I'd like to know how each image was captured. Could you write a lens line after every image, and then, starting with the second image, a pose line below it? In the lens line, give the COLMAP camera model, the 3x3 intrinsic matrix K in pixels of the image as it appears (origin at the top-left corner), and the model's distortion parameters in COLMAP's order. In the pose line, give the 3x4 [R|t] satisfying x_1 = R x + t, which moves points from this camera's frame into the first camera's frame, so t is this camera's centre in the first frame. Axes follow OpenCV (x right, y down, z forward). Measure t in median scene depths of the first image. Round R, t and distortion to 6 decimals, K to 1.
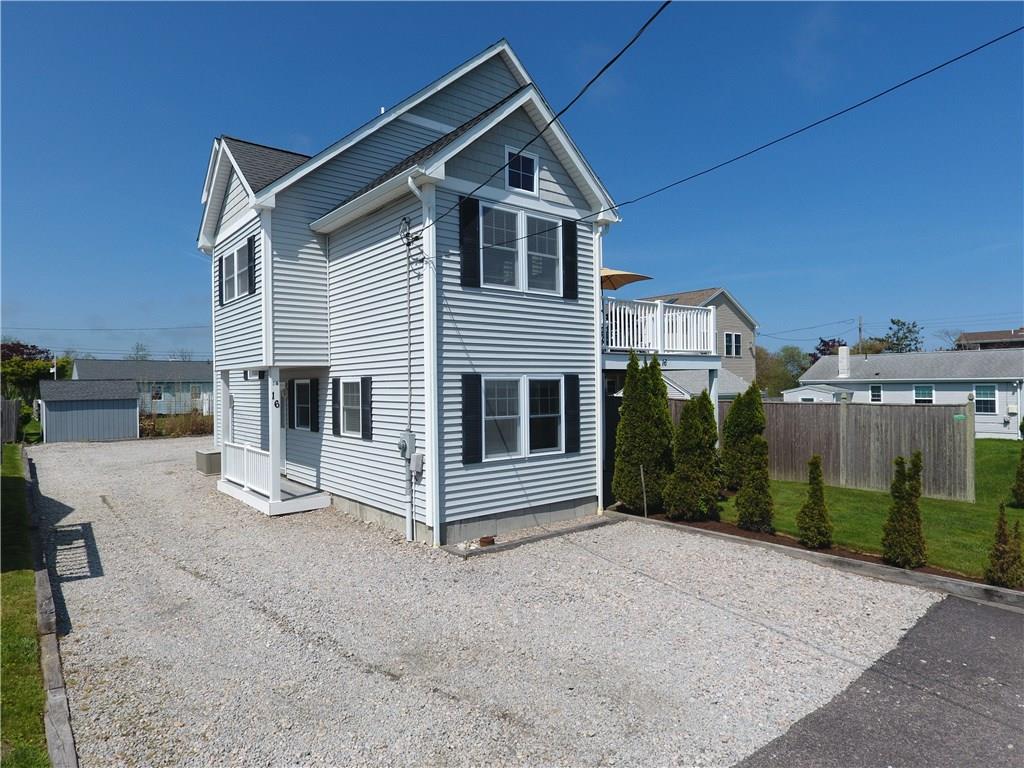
lens RADIAL K [[597.0, 0, 511.6], [0, 597.0, 375.8], [0, 0, 1]] dist [-0.002879, -0.000074]
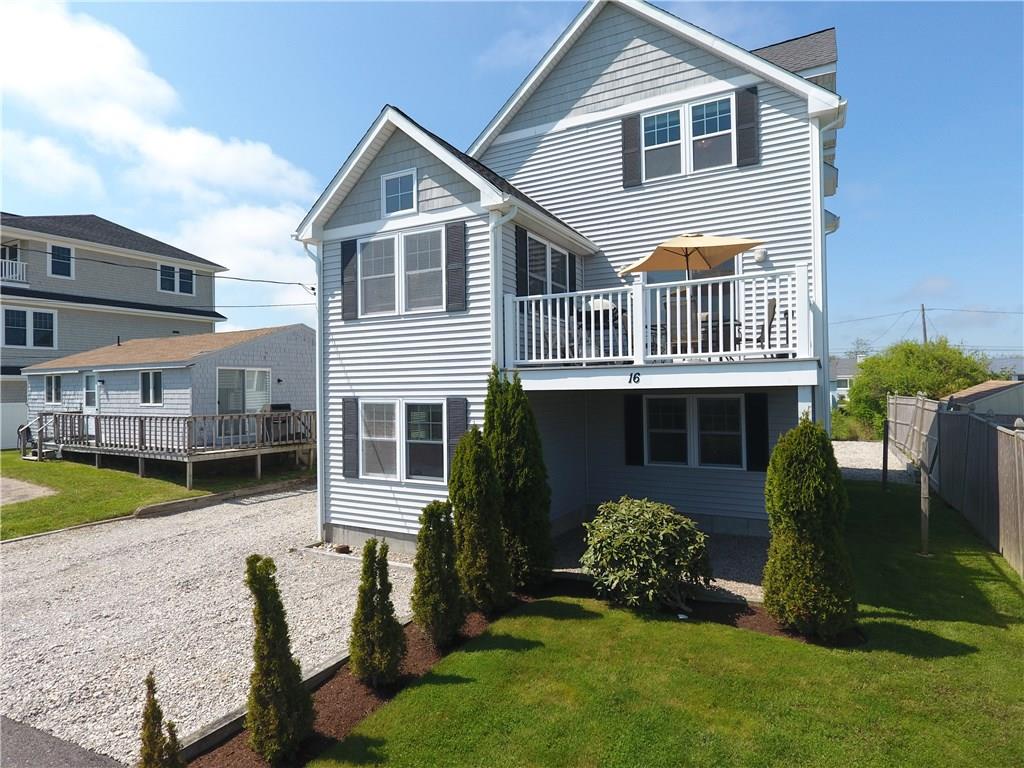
lens RADIAL K [[597.0, 0, 504.1], [0, 597.0, 390.0], [0, 0, 1]] dist [-0.002879, -0.000074]
pose [[0.378642, 0.000755, -0.925543, 1.025817], [0.011389, 0.999920, 0.005475, -0.019334], [0.925473, -0.012614, 0.378603, 0.801709]]
